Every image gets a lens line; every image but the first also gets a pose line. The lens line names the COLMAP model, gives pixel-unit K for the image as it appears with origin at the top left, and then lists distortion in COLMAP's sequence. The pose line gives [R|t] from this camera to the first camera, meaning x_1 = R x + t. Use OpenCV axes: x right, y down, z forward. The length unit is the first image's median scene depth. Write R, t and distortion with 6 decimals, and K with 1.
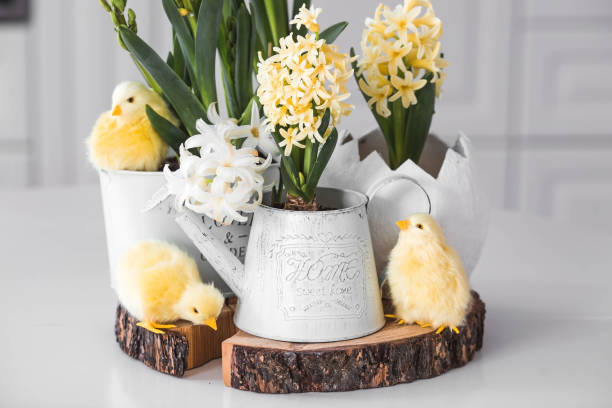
lens RADIAL K [[2479.7, 0, 289.1], [0, 2479.7, 220.0], [0, 0, 1]] dist [0.654381, 0.000000]
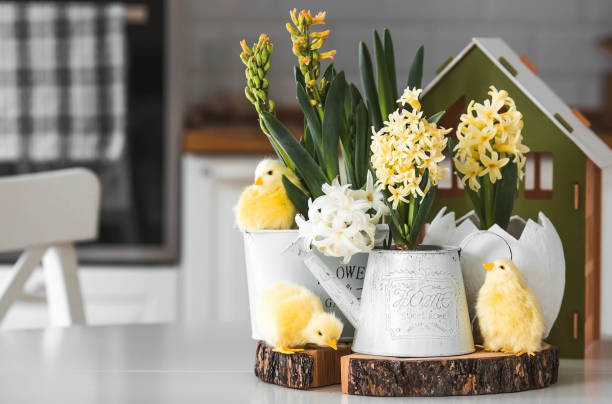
lens RADIAL K [[2797.9, 0, 319.6], [0, 2797.9, 168.9], [0, 0, 1]] dist [0.202872, 0.000000]
pose [[0.998764, 0.000858, -0.049705, 0.031206], [-0.010048, 0.982702, -0.184922, 0.212697], [0.048687, 0.185193, 0.981495, -0.378892]]
